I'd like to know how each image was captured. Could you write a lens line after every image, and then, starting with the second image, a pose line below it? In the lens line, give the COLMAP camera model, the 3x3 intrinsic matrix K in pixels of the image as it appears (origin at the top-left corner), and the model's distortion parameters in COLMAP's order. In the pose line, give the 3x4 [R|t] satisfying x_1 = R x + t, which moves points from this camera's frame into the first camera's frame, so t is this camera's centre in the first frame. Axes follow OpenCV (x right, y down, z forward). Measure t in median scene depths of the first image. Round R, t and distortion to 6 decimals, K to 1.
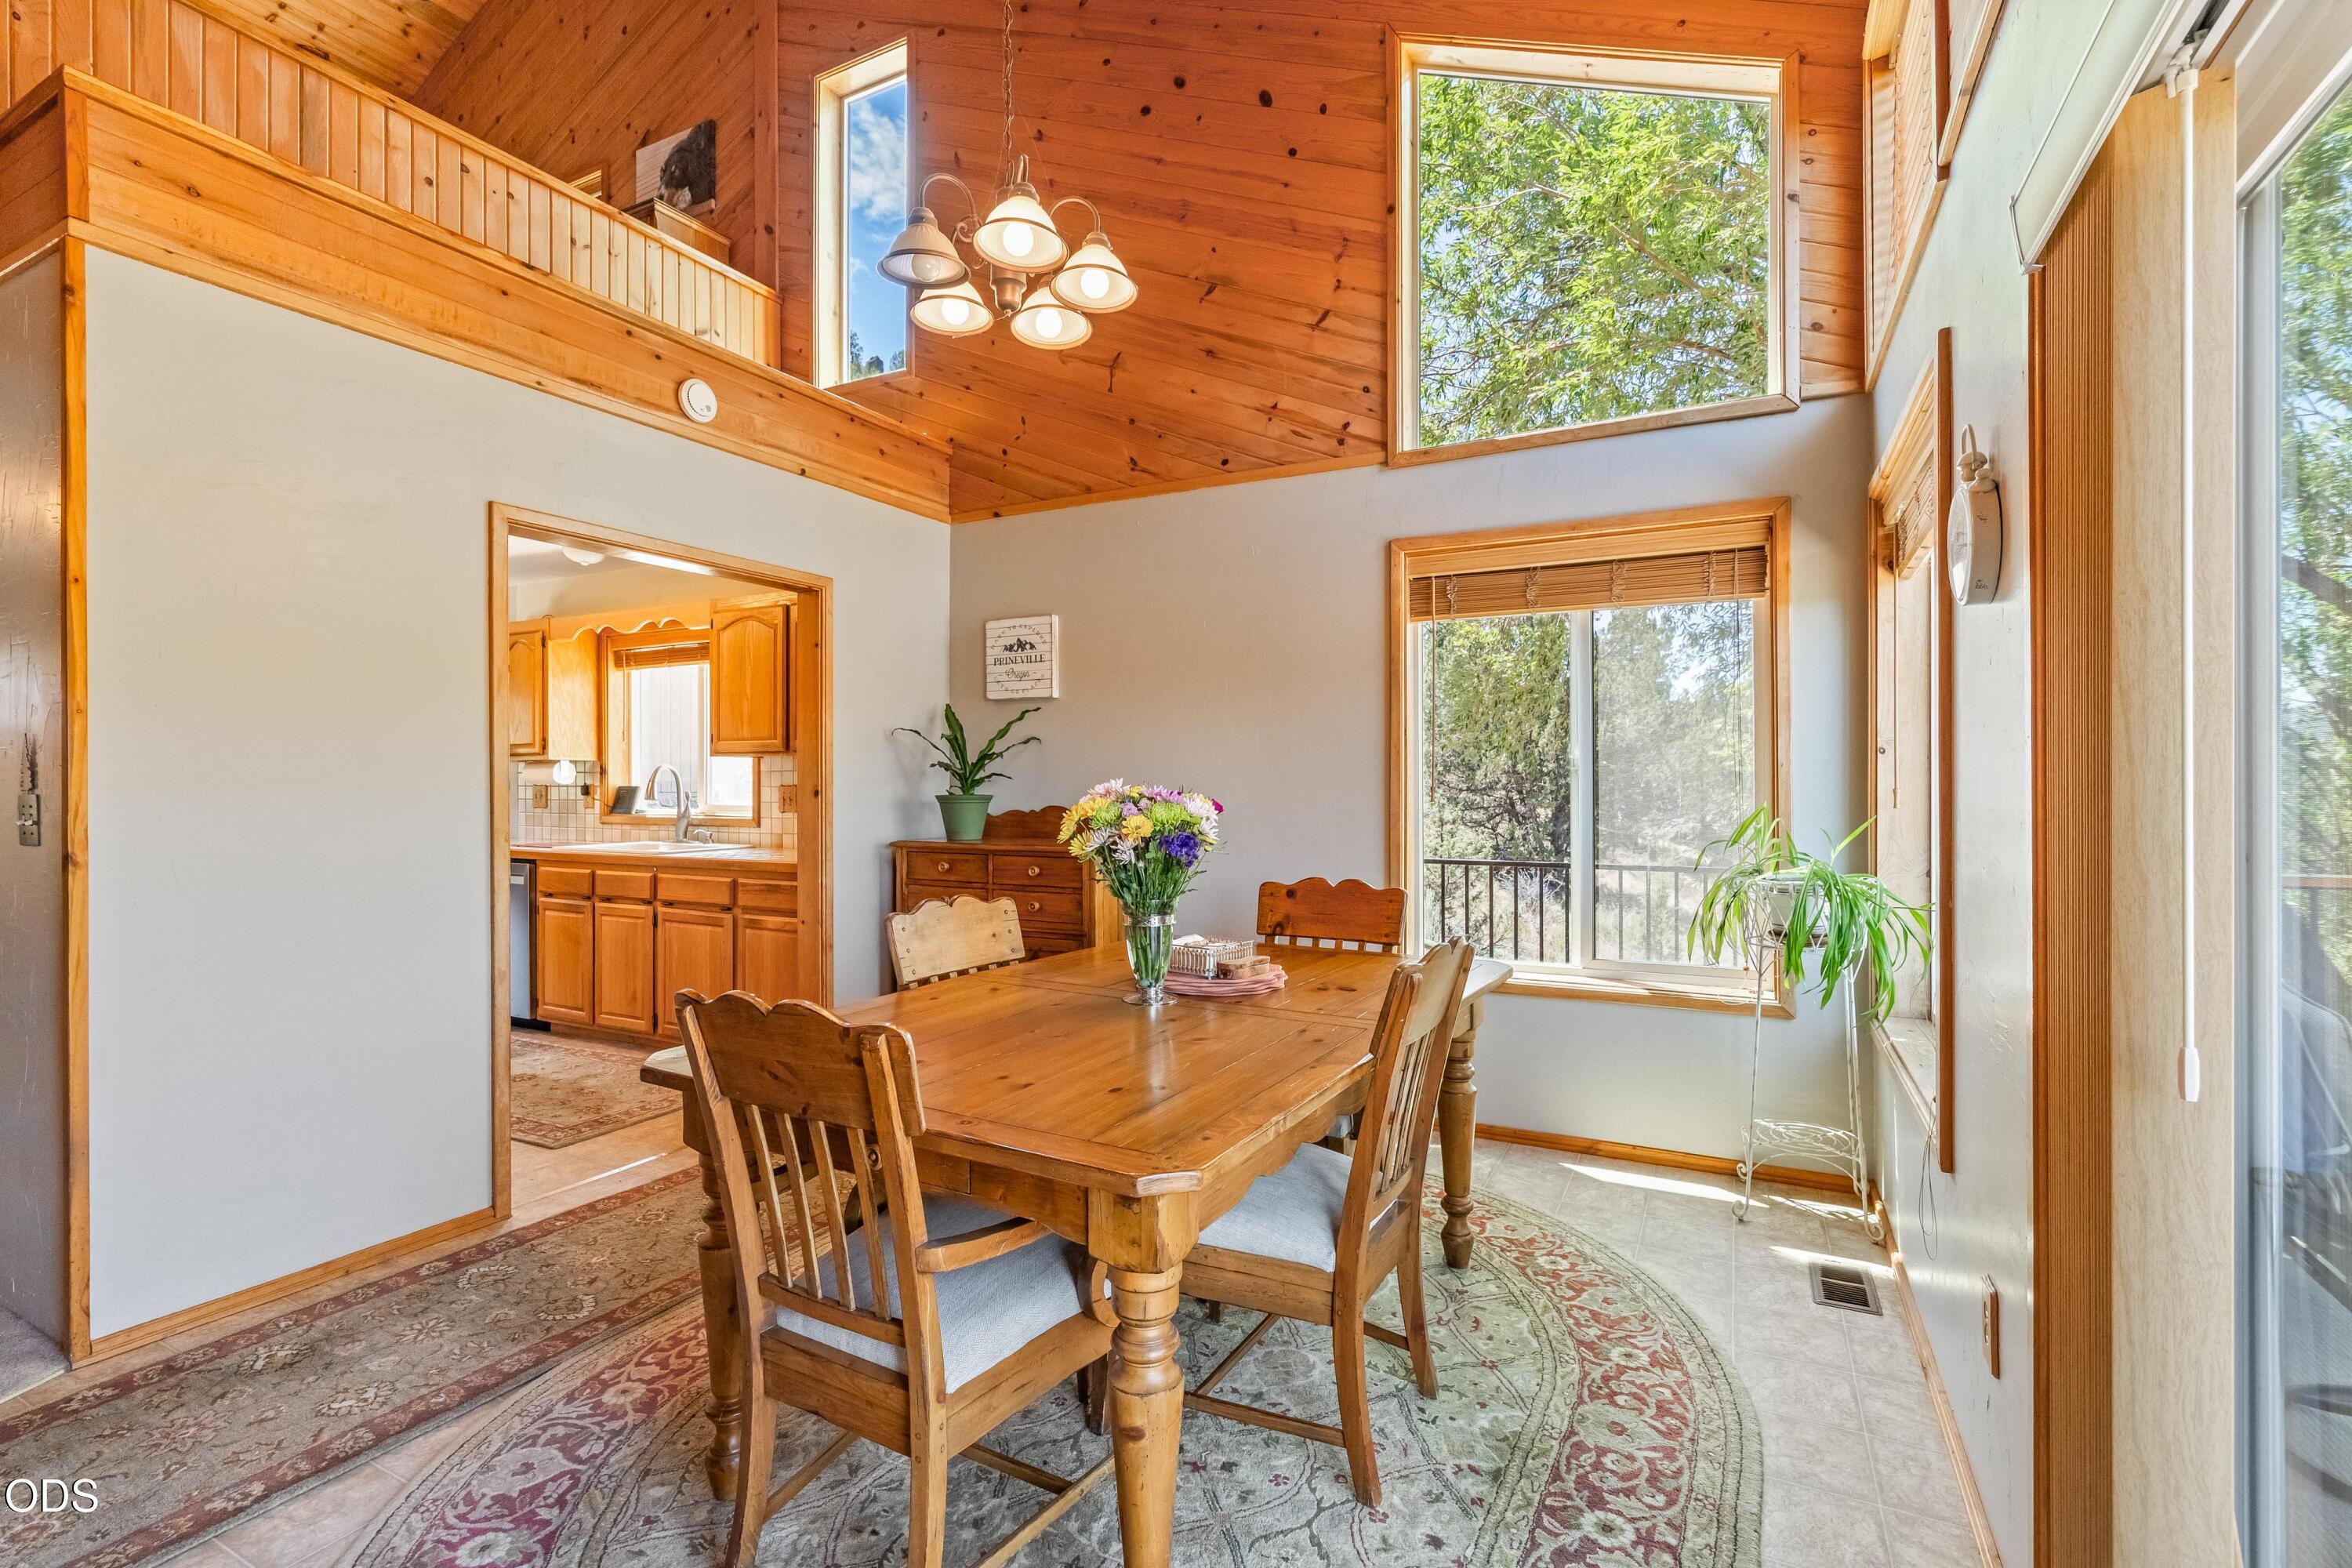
lens RADIAL K [[1071.3, 0, 1175.4], [0, 1071.3, 788.9], [0, 0, 1]] dist [0.001166, 0.000309]
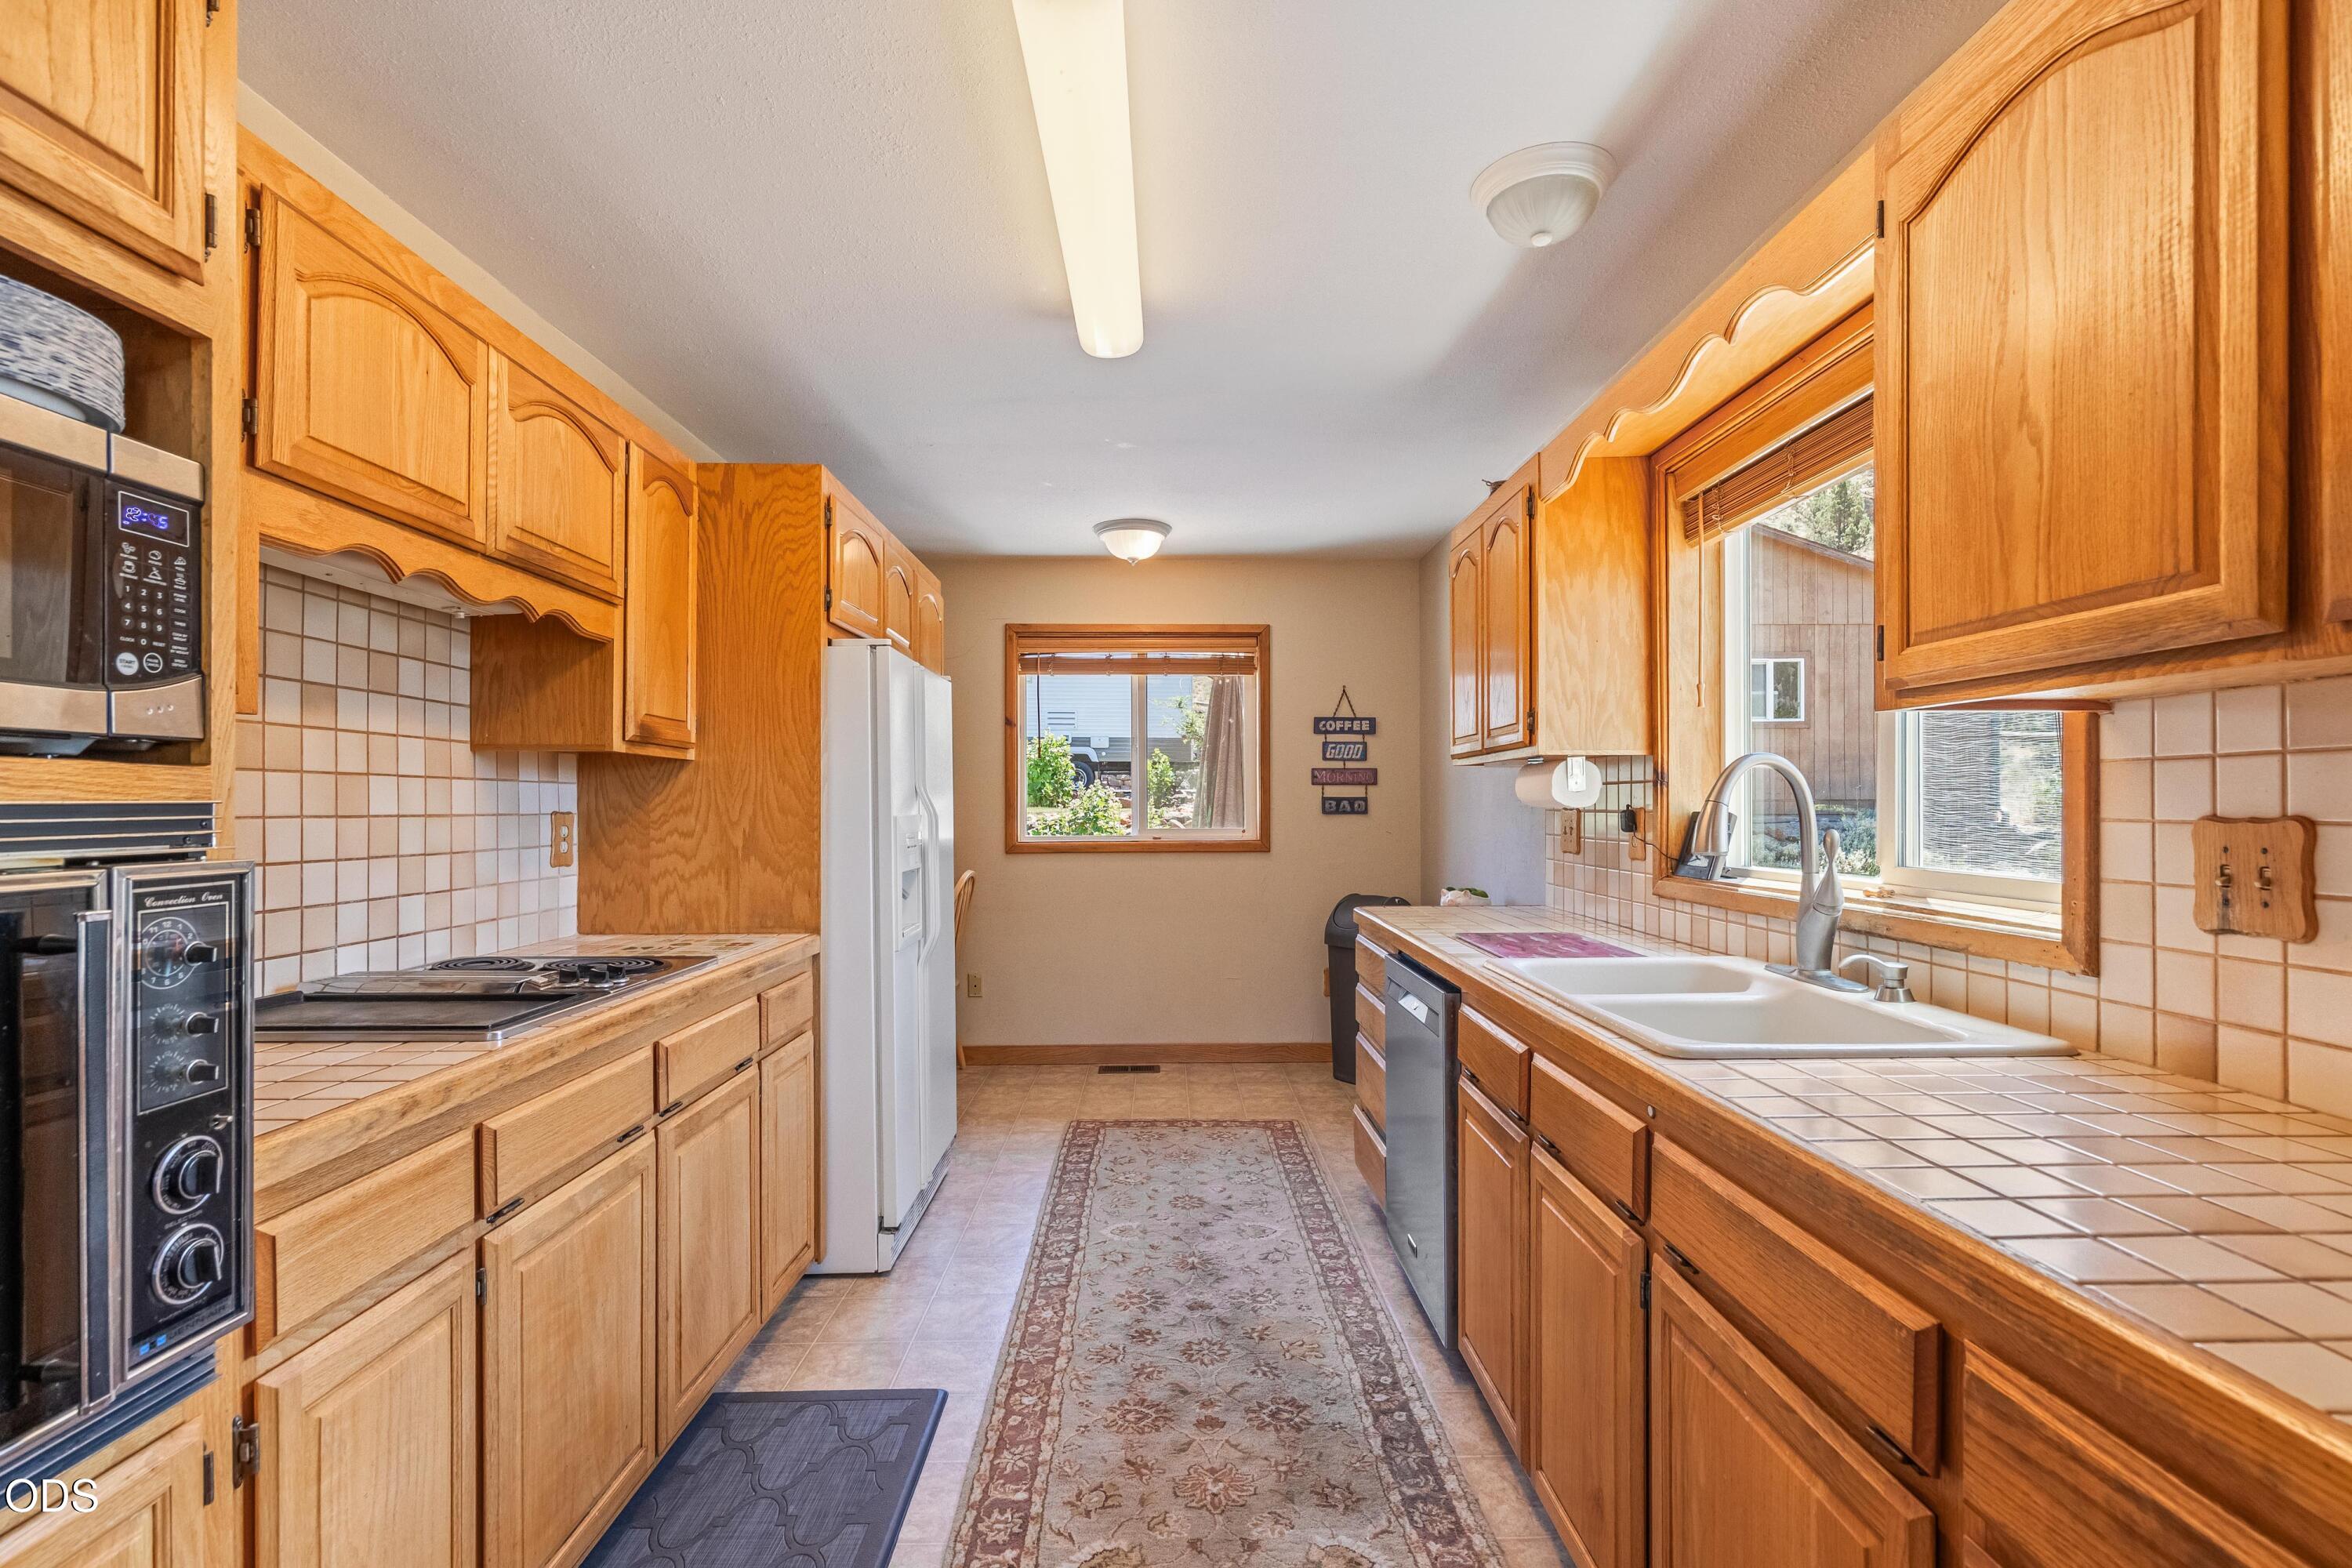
lens RADIAL K [[1071.3, 0, 1181.0], [0, 1071.3, 799.3], [0, 0, 1]] dist [0.001166, 0.000309]
pose [[0.484112, -0.006523, -0.874982, -0.250786], [0.004522, 0.999978, -0.004952, -0.006569], [0.874995, -0.001560, 0.484130, 0.636096]]
